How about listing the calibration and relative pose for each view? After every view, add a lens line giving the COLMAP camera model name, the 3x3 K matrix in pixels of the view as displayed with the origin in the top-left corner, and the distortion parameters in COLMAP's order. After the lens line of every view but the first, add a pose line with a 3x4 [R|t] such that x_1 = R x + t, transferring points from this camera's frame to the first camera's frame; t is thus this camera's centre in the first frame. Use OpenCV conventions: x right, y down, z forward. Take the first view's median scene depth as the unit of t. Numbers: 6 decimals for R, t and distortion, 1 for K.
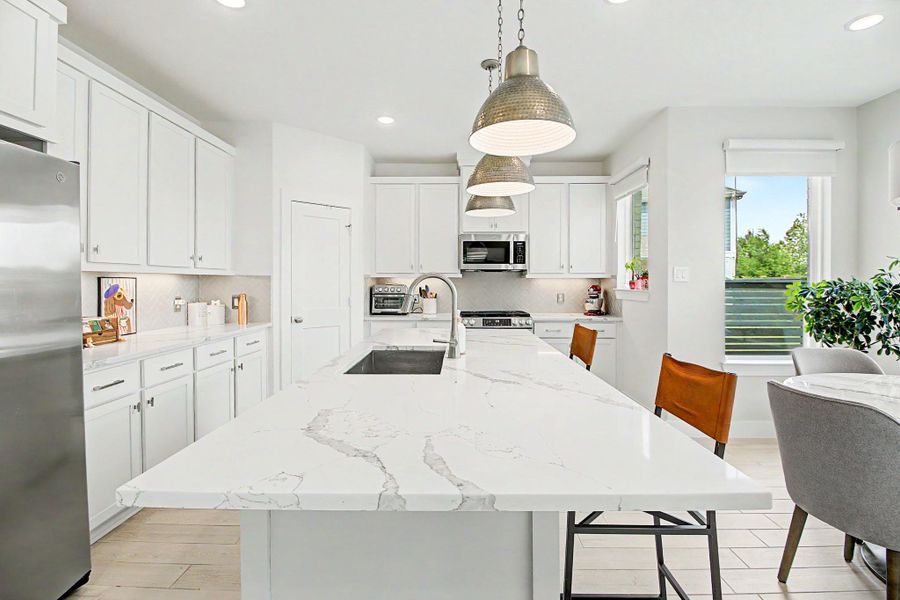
lens RADIAL K [[412.2, 0, 451.7], [0, 412.2, 284.9], [0, 0, 1]] dist [0.002399, -0.011679]
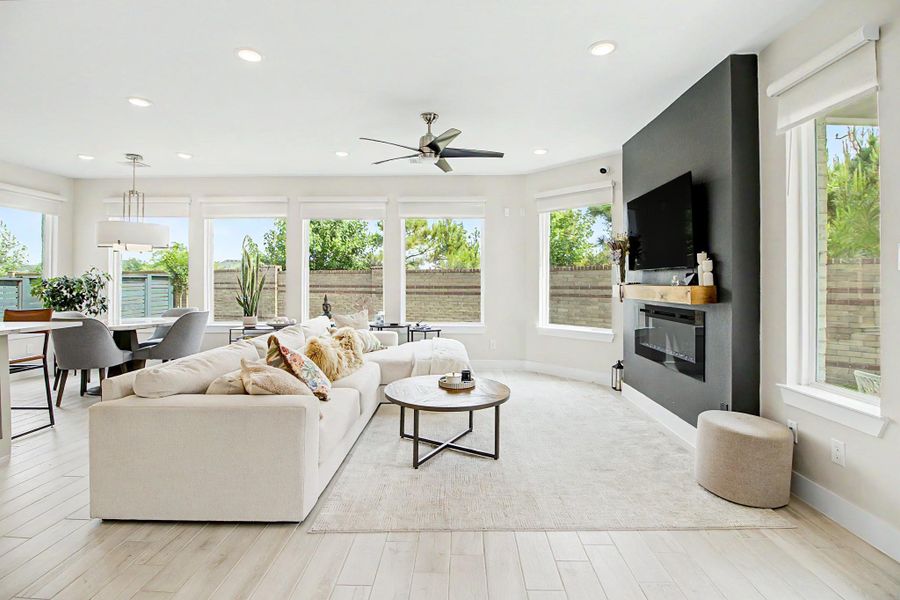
lens RADIAL K [[417.9, 0, 451.7], [0, 417.9, 283.5], [0, 0, 1]] dist [0.000726, -0.013680]
pose [[0.000342, -0.003343, 0.999994, -0.605345], [0.007953, 0.999963, 0.003340, 0.016998], [-0.999968, 0.007952, 0.000368, -0.487194]]
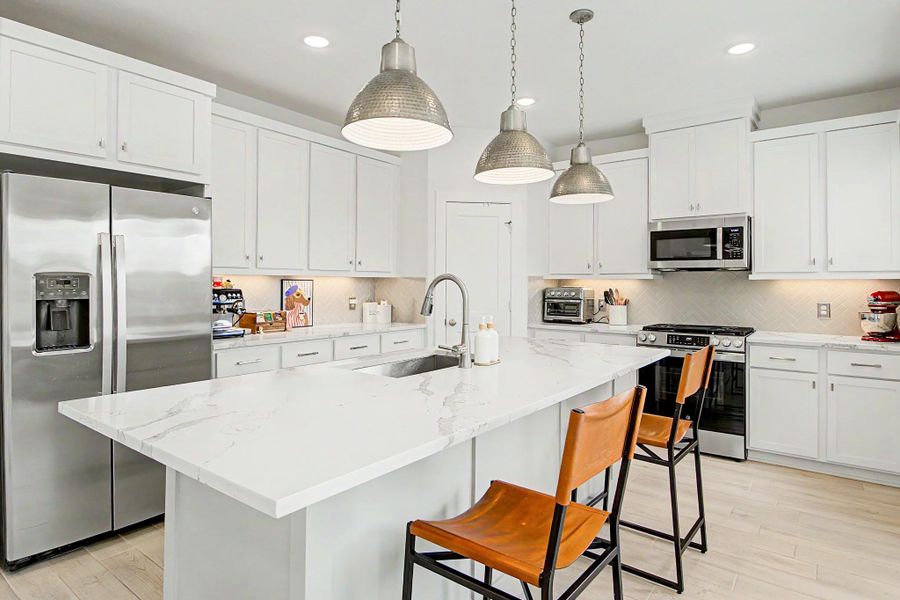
lens RADIAL K [[496.5, 0, 457.2], [0, 496.5, 279.2], [0, 0, 1]] dist [0.000798, -0.000742]
pose [[0.809234, -0.002519, -0.587482, 0.295966], [-0.007979, 0.999851, -0.015278, -0.000666], [0.587433, 0.017051, 0.809093, 0.047779]]
